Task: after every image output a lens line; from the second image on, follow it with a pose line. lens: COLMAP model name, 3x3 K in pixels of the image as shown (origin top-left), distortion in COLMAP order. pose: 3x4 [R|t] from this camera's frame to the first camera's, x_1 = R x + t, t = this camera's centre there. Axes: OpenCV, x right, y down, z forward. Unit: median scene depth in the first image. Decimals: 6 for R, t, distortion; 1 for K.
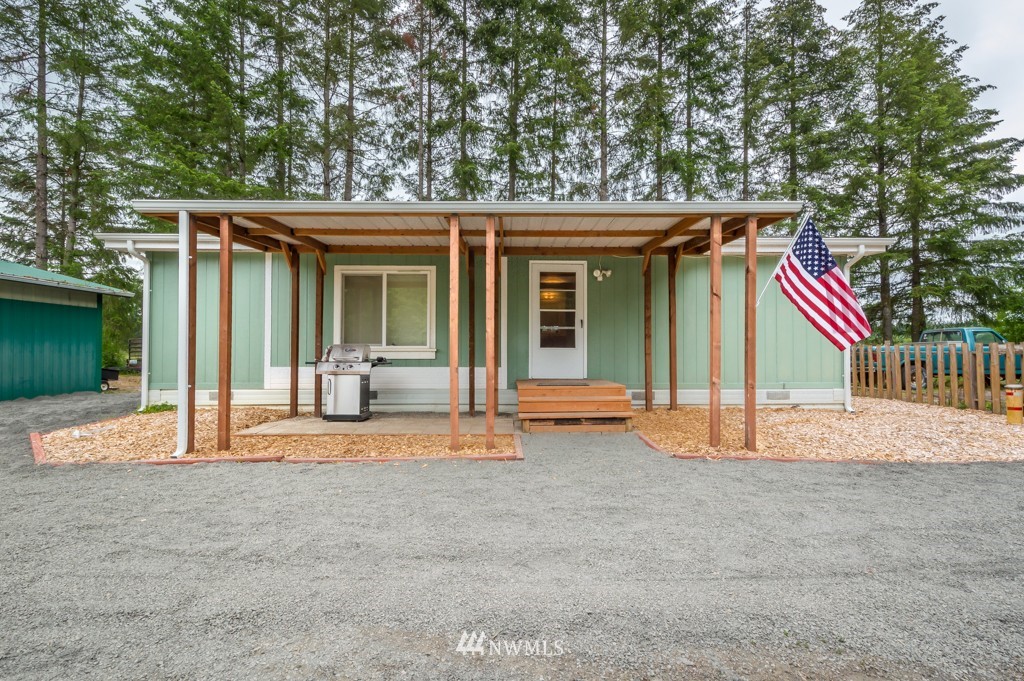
lens RADIAL K [[451.7, 0, 510.6], [0, 451.7, 343.0], [0, 0, 1]] dist [0.000710, 0.000078]
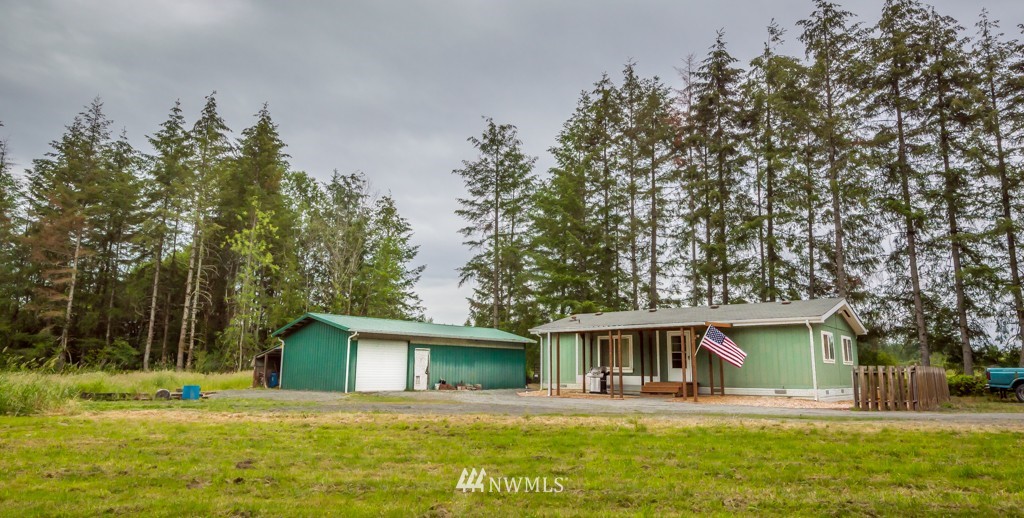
lens RADIAL K [[596.7, 0, 511.7], [0, 596.7, 260.7], [0, 0, 1]] dist [-0.002429, -0.000219]
pose [[0.745460, -0.115749, -0.656423, 1.545929], [0.002918, 0.985364, -0.170438, -0.012755], [0.666544, 0.125140, 0.734887, -1.909878]]
